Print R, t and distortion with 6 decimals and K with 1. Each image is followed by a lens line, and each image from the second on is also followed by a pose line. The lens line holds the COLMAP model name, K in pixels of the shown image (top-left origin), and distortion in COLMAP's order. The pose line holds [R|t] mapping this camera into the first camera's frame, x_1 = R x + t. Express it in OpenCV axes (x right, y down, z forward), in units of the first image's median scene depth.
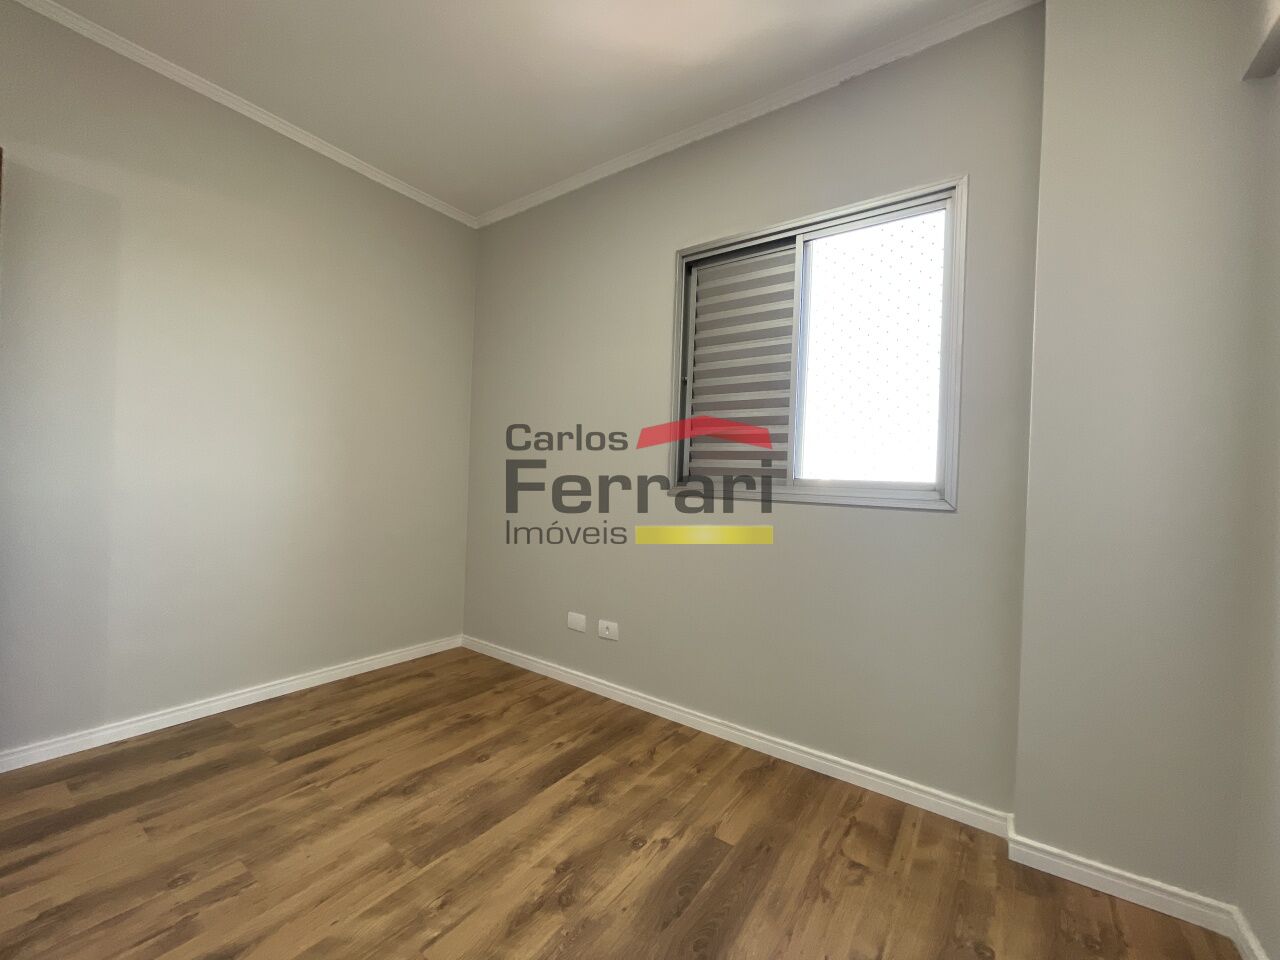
lens RADIAL K [[519.7, 0, 641.4], [0, 519.7, 481.7], [0, 0, 1]] dist [-0.007045, 0.003088]
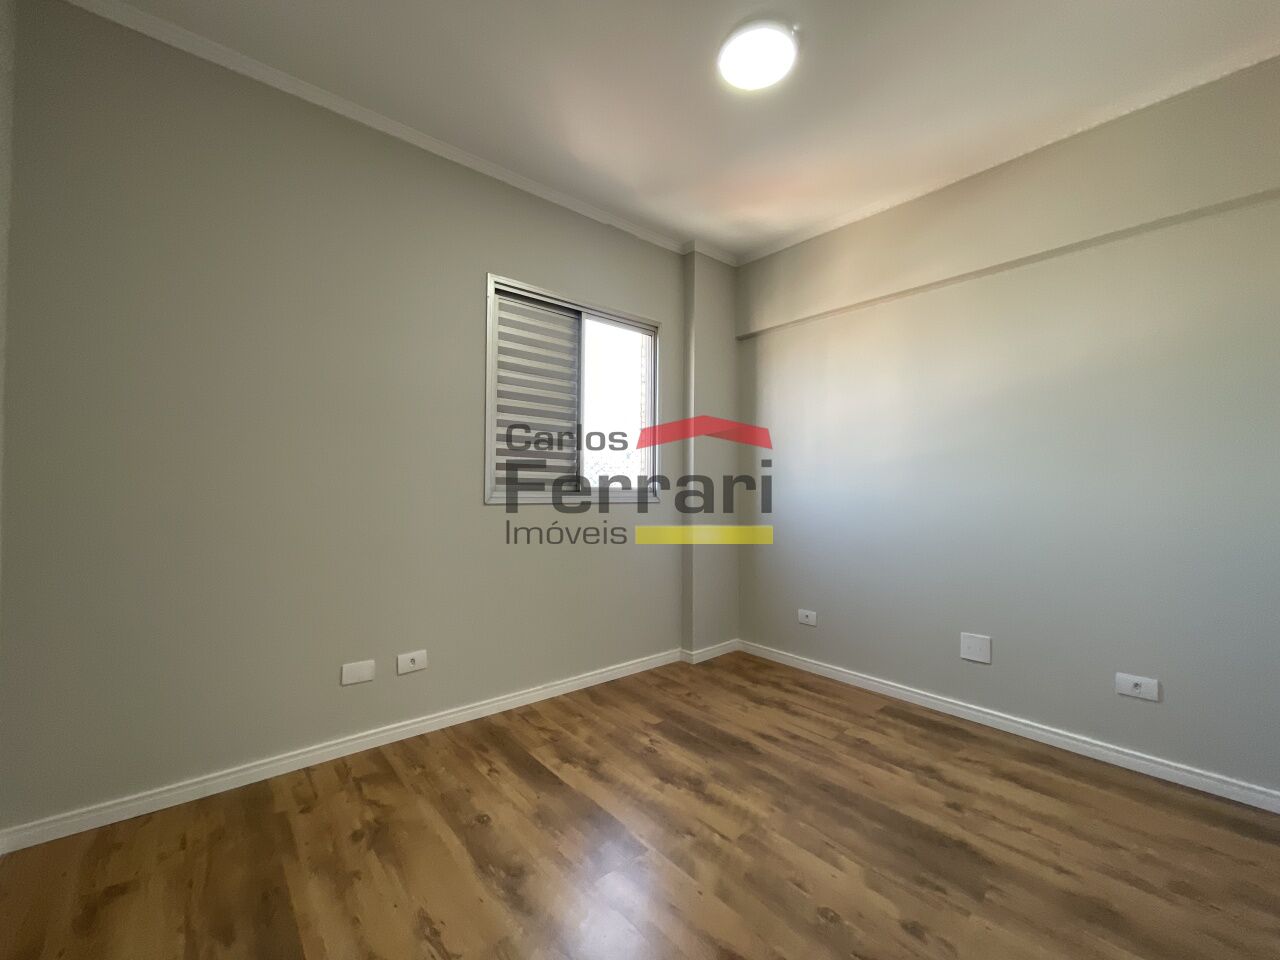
lens RADIAL K [[519.7, 0, 641.4], [0, 519.7, 481.7], [0, 0, 1]] dist [-0.007045, 0.003088]
pose [[0.246603, -0.025421, 0.968783, -1.067180], [-0.002324, 0.999638, 0.026823, -0.061582], [-0.969114, -0.008866, 0.246455, 0.525745]]
